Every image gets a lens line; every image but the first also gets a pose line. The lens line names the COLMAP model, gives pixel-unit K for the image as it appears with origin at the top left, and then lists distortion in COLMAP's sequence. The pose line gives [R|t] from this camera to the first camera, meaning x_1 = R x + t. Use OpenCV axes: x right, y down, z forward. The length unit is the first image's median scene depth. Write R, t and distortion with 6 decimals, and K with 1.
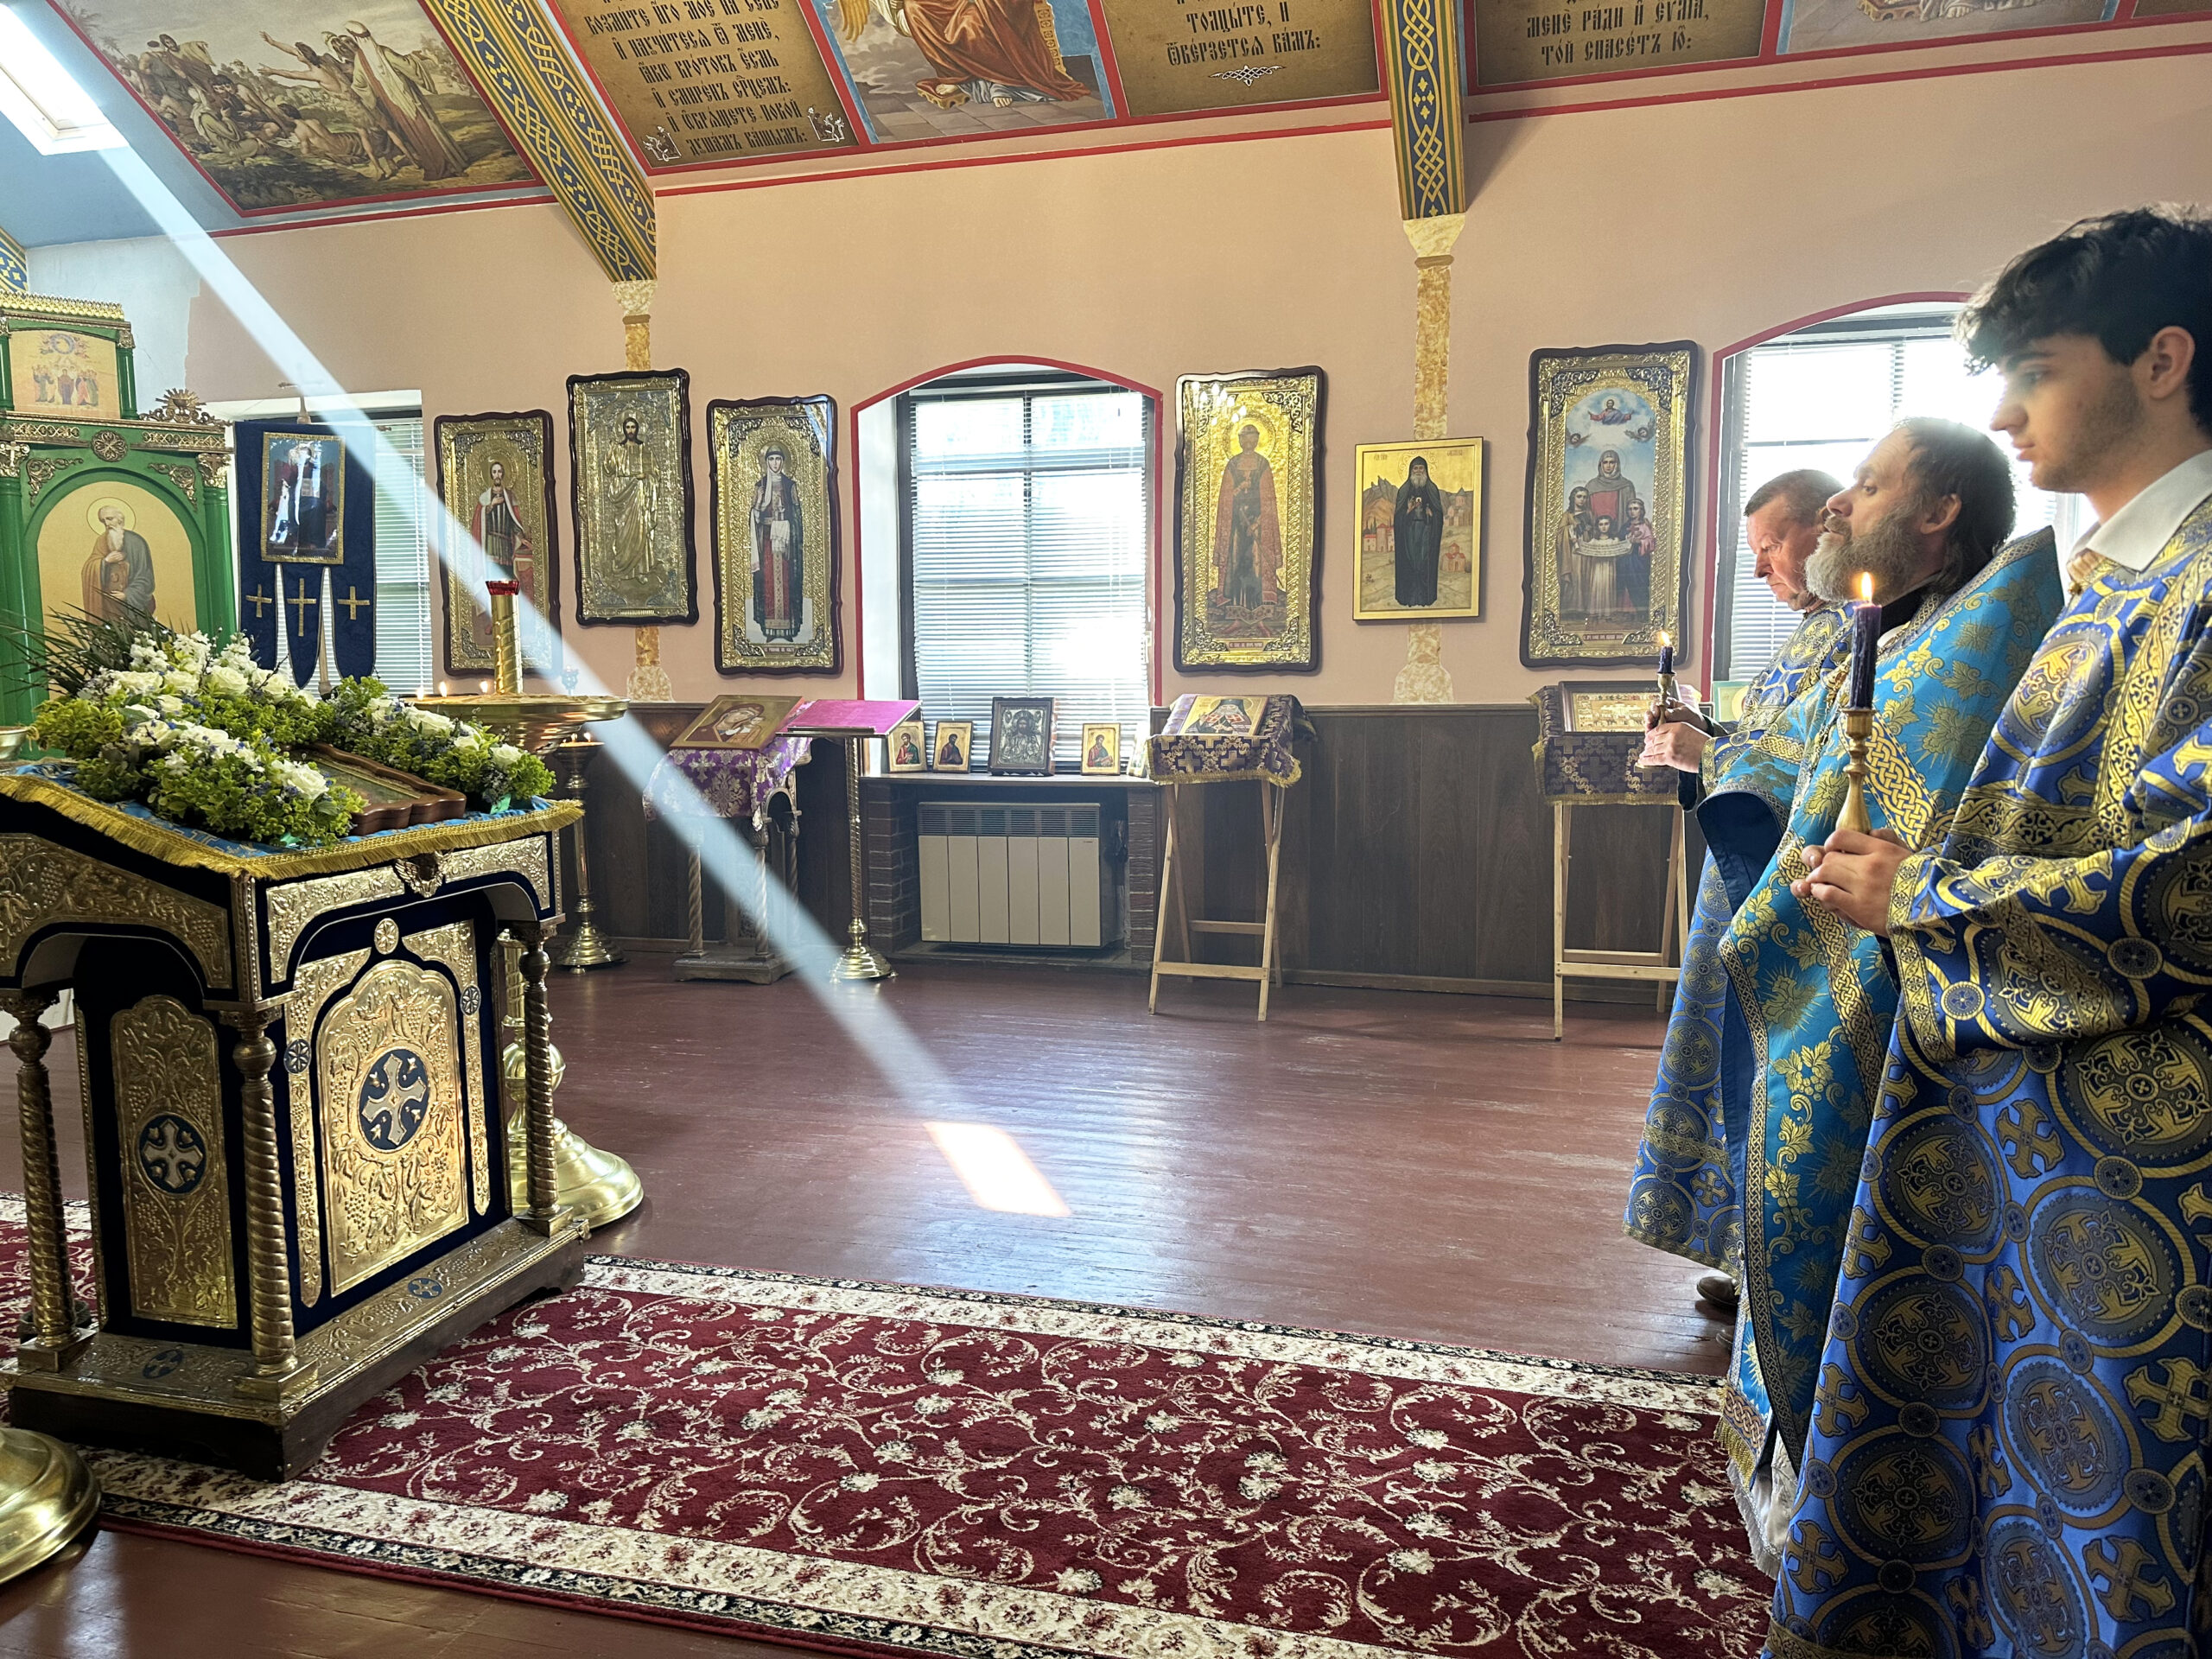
lens RADIAL K [[1586.1, 0, 1106.8], [0, 1586.1, 825.8], [0, 0, 1]] dist [0.012387, -0.025465]
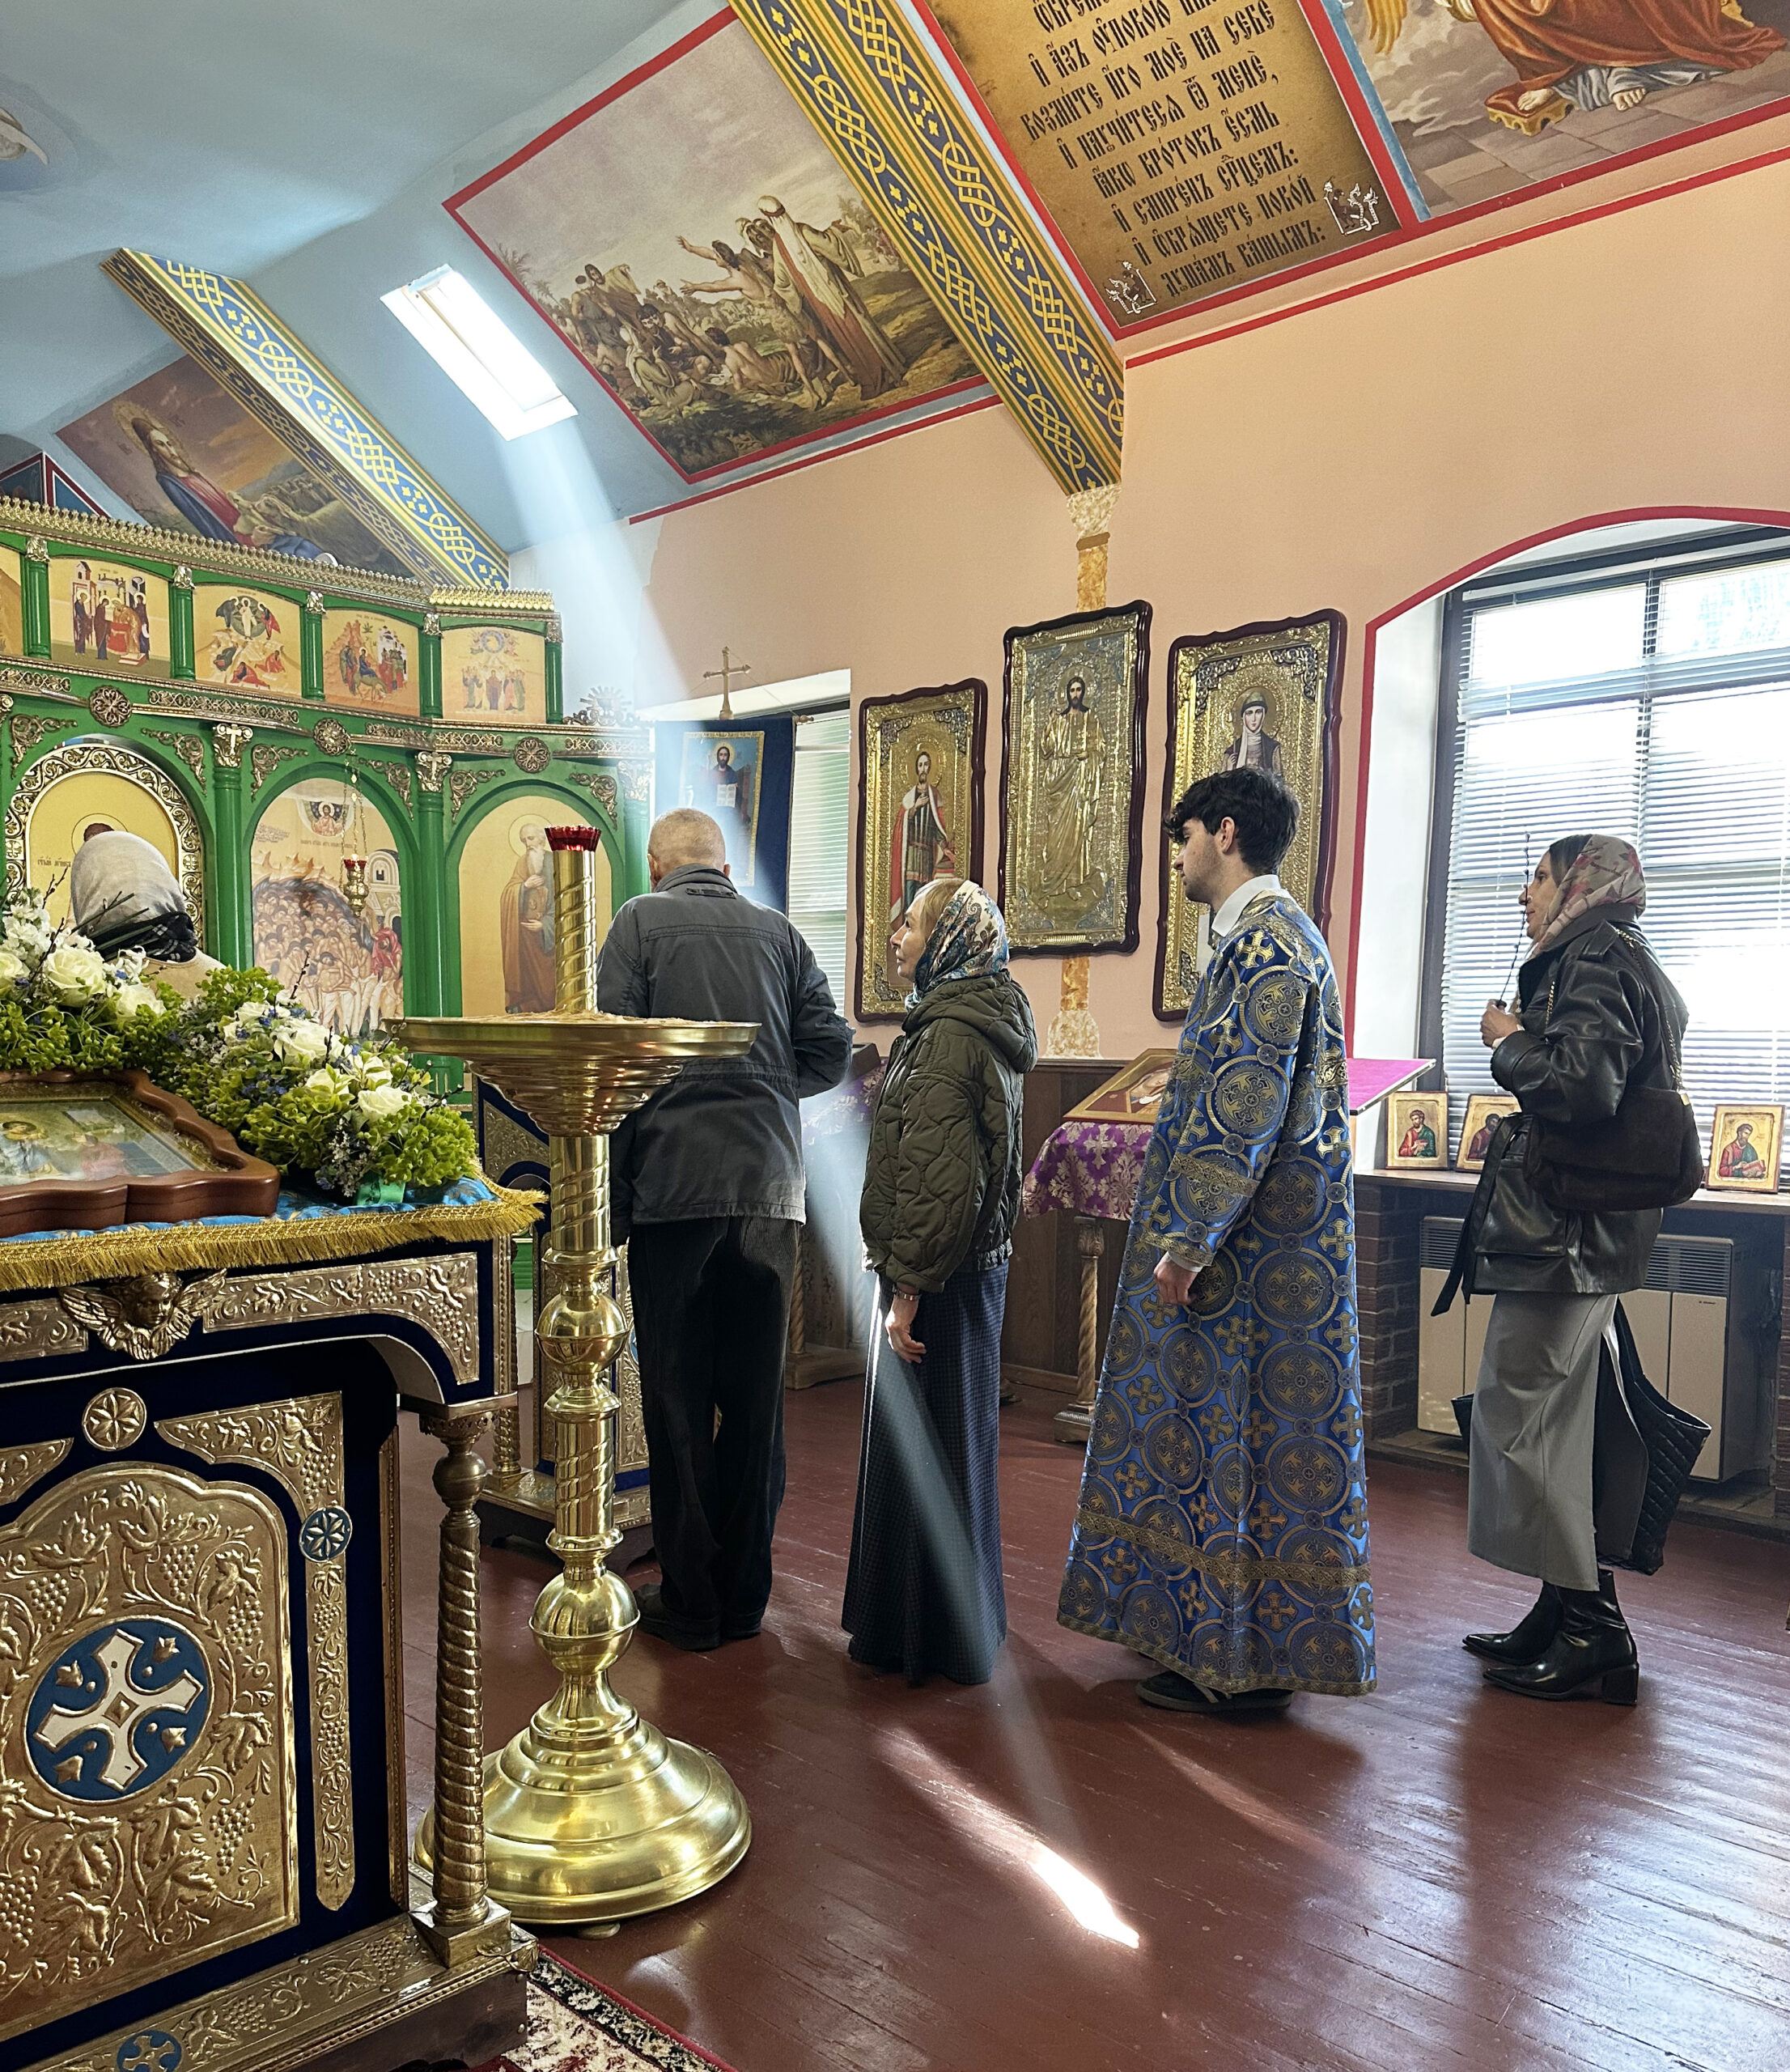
lens RADIAL K [[1736.8, 0, 895.2], [0, 1736.8, 1176.1], [0, 0, 1]] dist [0.040940, -0.039120]
pose [[0.876123, 0.056064, -0.478816, 0.033700], [-0.065583, 0.997842, -0.003165, -0.014149], [0.477606, 0.034175, 0.877909, 0.264805]]
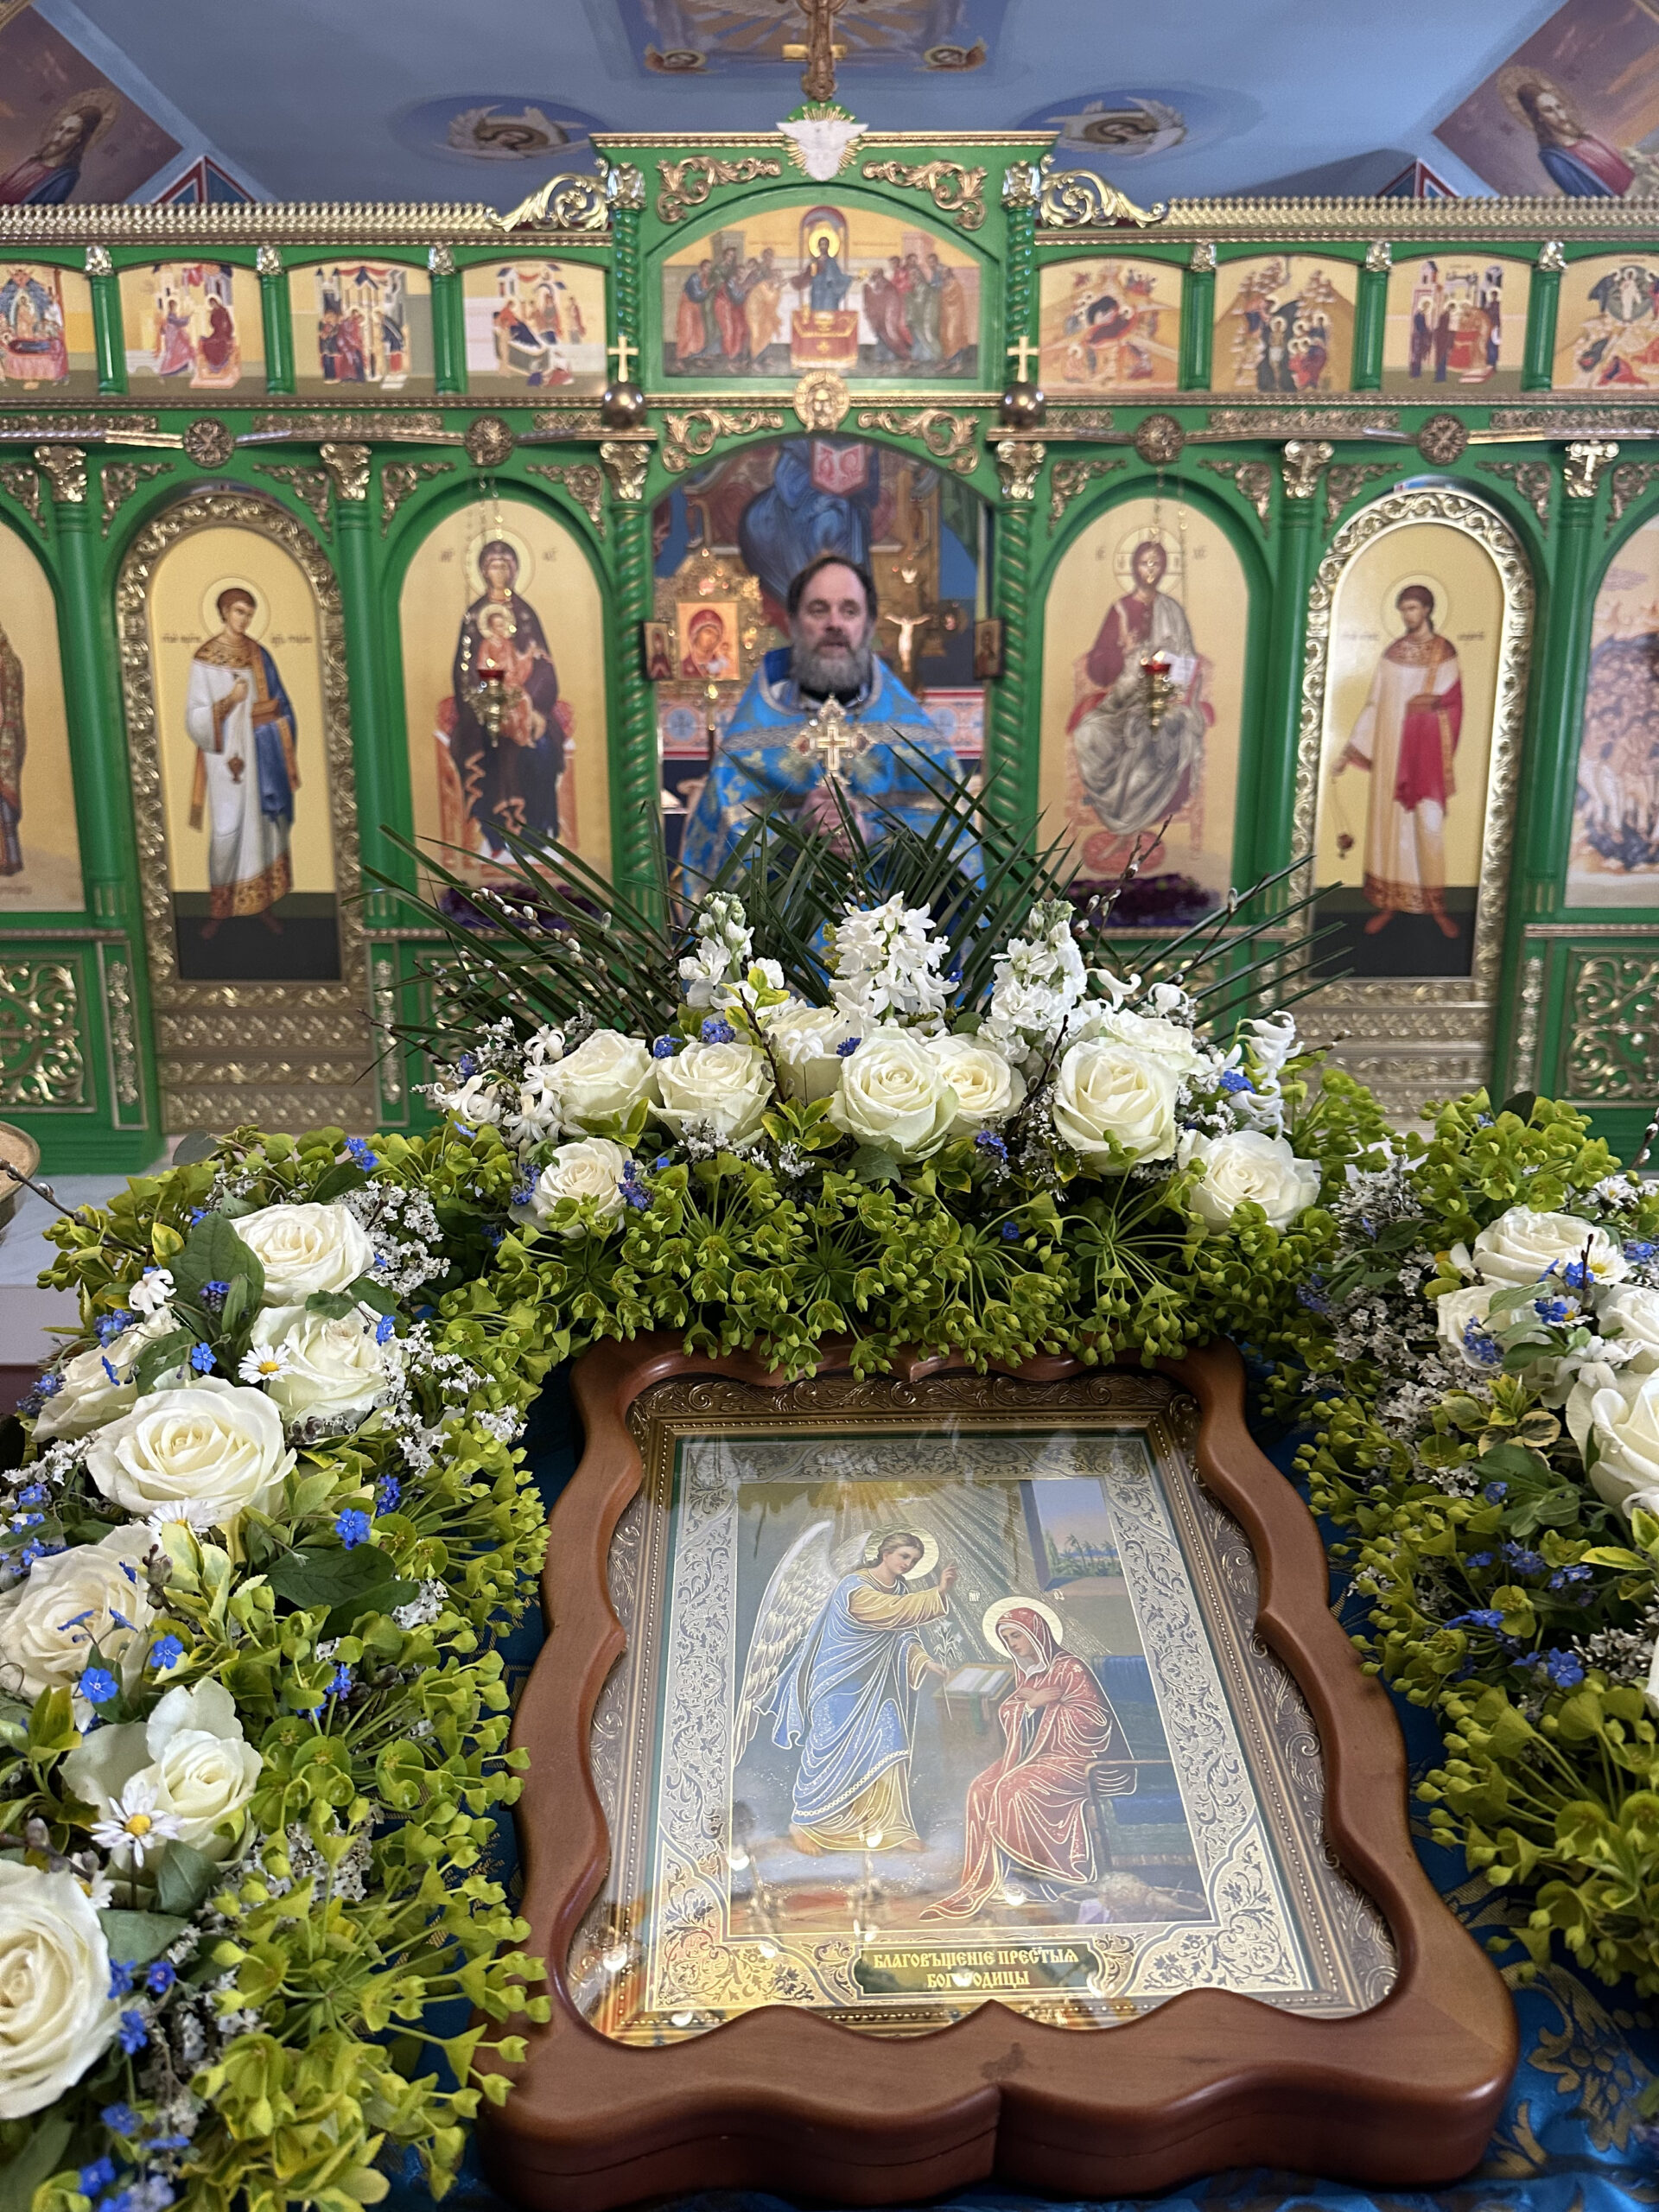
lens RADIAL K [[1586.1, 0, 814.5], [0, 1586.1, 1108.4], [0, 0, 1]] dist [0.012387, -0.025465]
pose [[0.273012, 0.225127, -0.935298, -0.138097], [-0.099388, 0.973630, 0.205343, -0.065493], [0.956863, 0.036896, 0.288188, 0.411927]]
